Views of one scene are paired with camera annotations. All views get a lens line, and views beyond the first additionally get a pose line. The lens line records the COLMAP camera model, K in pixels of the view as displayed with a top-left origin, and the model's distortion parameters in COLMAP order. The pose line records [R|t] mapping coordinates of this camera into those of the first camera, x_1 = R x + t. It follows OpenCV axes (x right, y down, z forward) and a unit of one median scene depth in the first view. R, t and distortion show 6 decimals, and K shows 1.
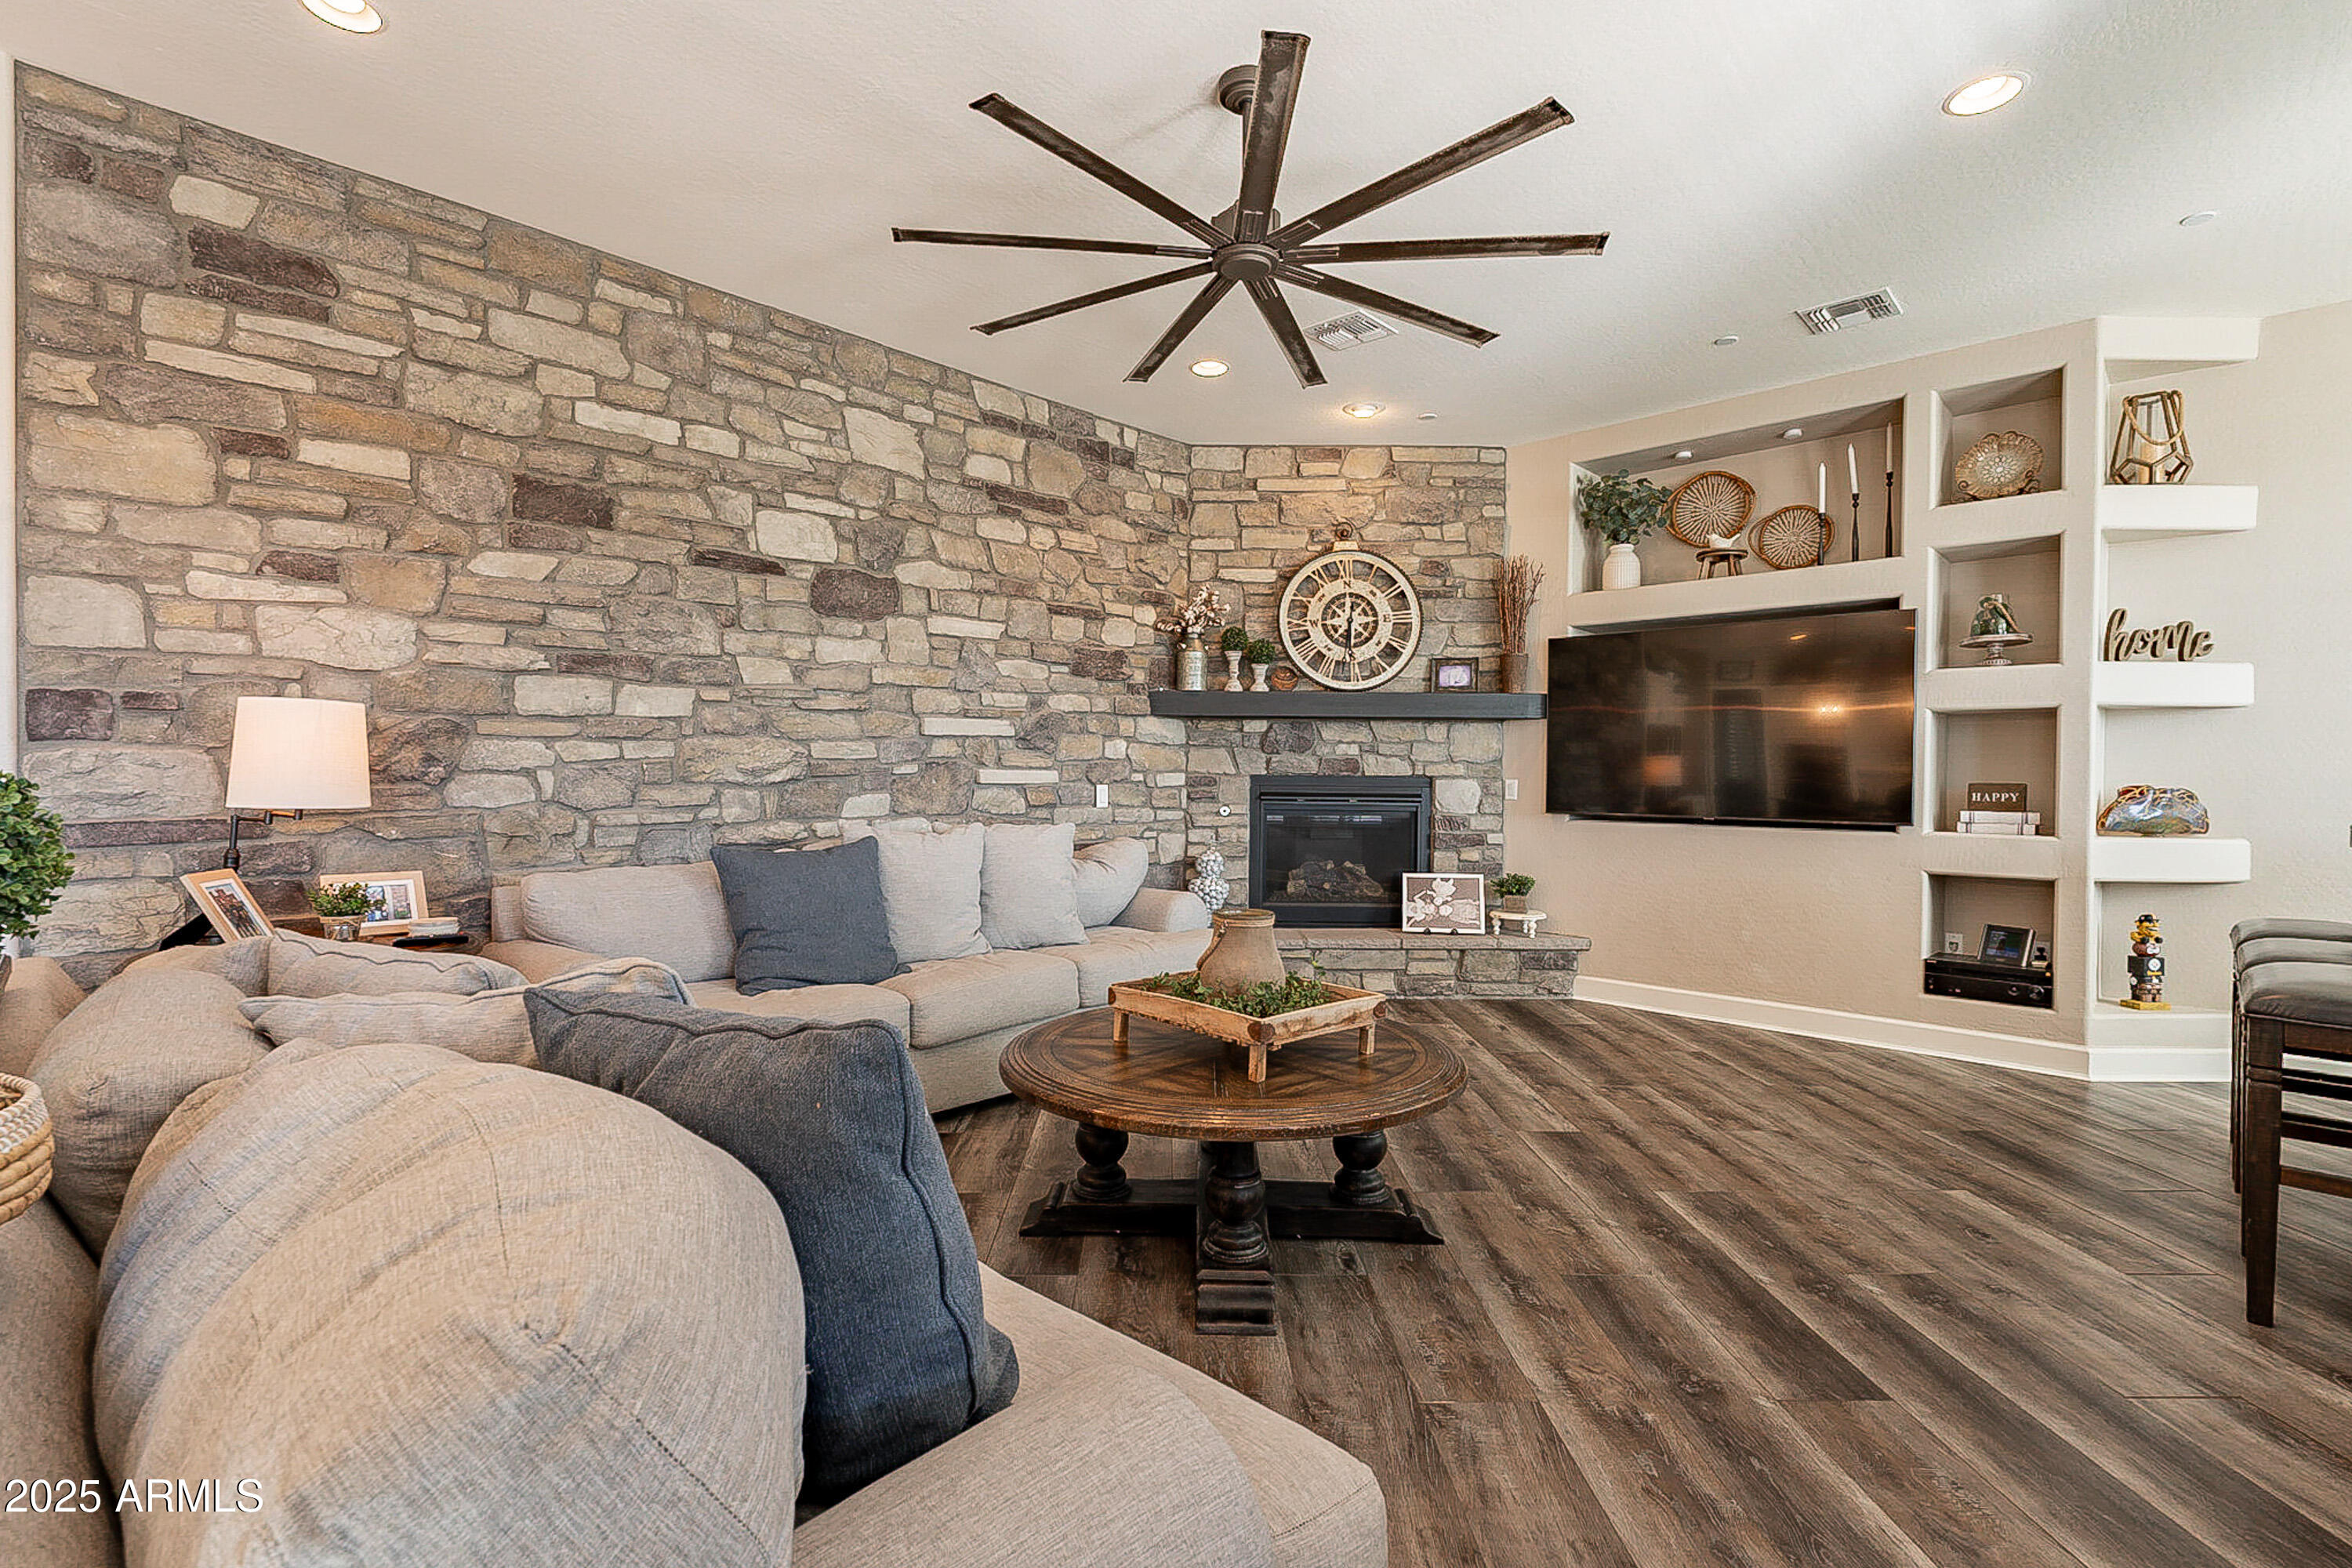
lens RADIAL K [[1032.5, 0, 1195.0], [0, 1032.5, 781.3], [0, 0, 1]] dist [-0.007878, 0.001462]
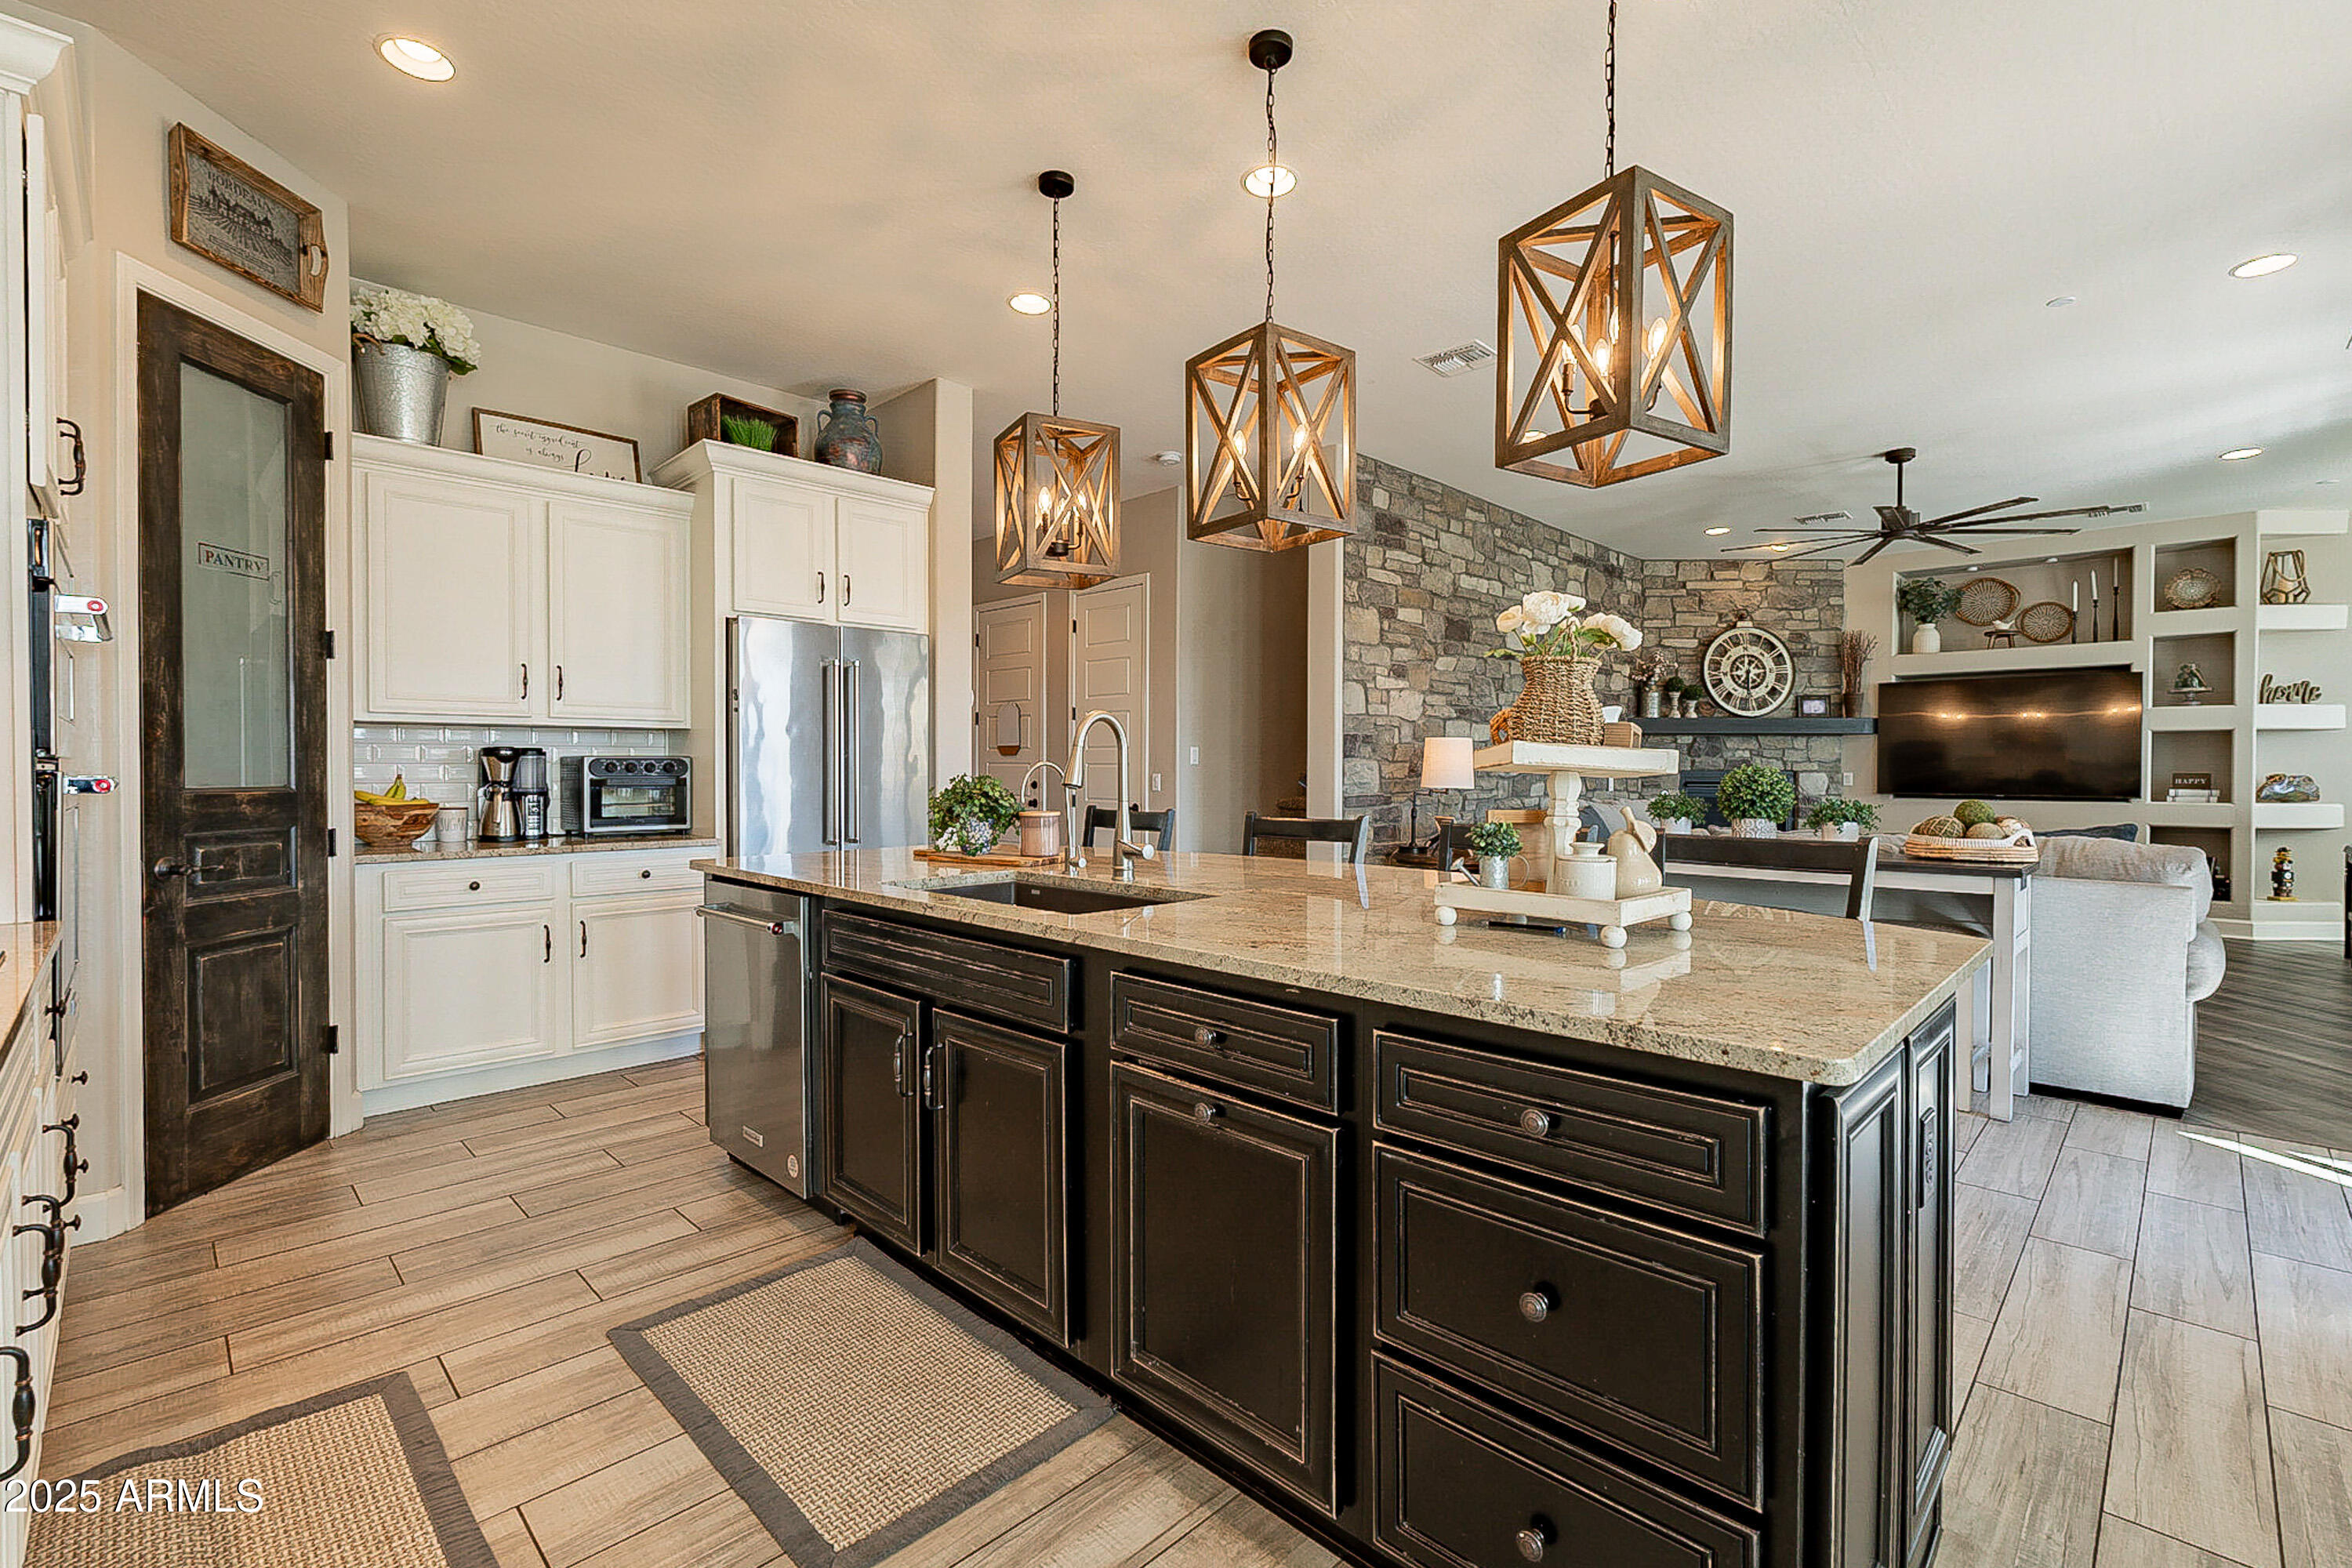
lens RADIAL K [[1032.5, 0, 1164.6], [0, 1032.5, 780.1], [0, 0, 1]] dist [-0.007878, 0.001462]
pose [[0.999918, -0.004996, -0.011817, -0.906036], [0.005029, 0.999983, 0.002796, -0.000100], [0.011803, -0.002855, 0.999926, -0.728349]]
